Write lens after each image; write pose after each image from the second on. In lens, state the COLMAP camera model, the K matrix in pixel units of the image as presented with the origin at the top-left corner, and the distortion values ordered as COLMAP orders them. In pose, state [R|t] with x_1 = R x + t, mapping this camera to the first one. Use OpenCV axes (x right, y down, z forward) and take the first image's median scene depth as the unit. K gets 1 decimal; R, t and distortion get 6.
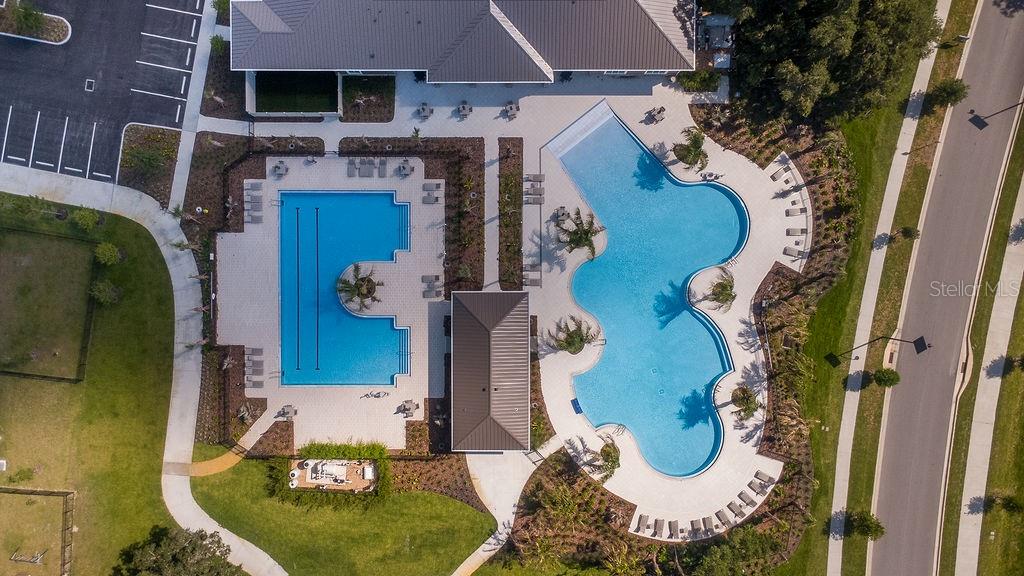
lens RADIAL K [[758.1, 0, 516.2], [0, 758.1, 287.0], [0, 0, 1]] dist [0.018058, 0.000878]
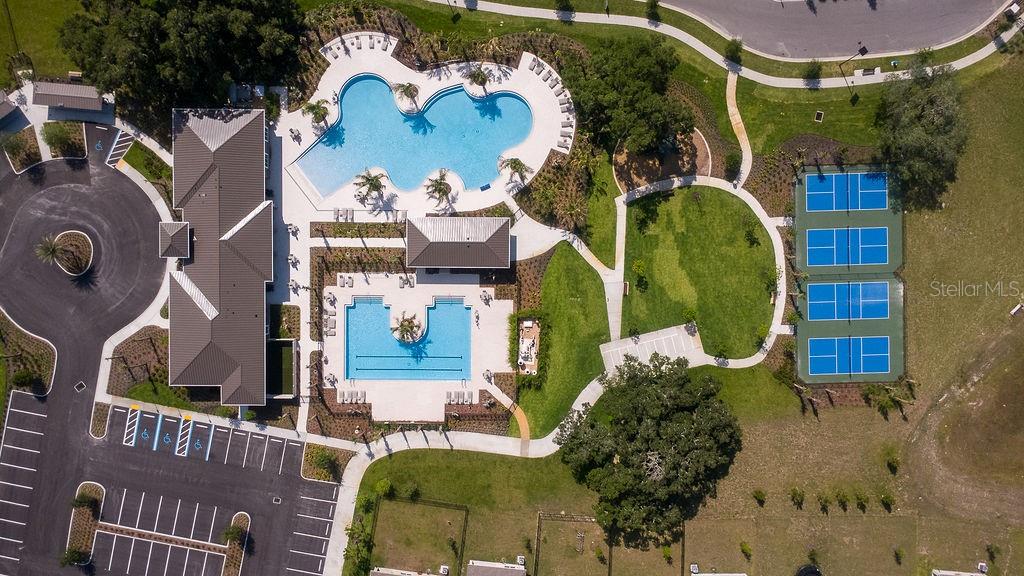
lens RADIAL K [[758.1, 0, 516.2], [0, 758.1, 287.0], [0, 0, 1]] dist [0.018058, 0.000878]
pose [[0.007499, -0.999615, -0.026710, -0.079274], [0.999902, 0.007812, -0.011612, 0.238800], [0.011817, -0.026620, 0.999576, -0.532997]]
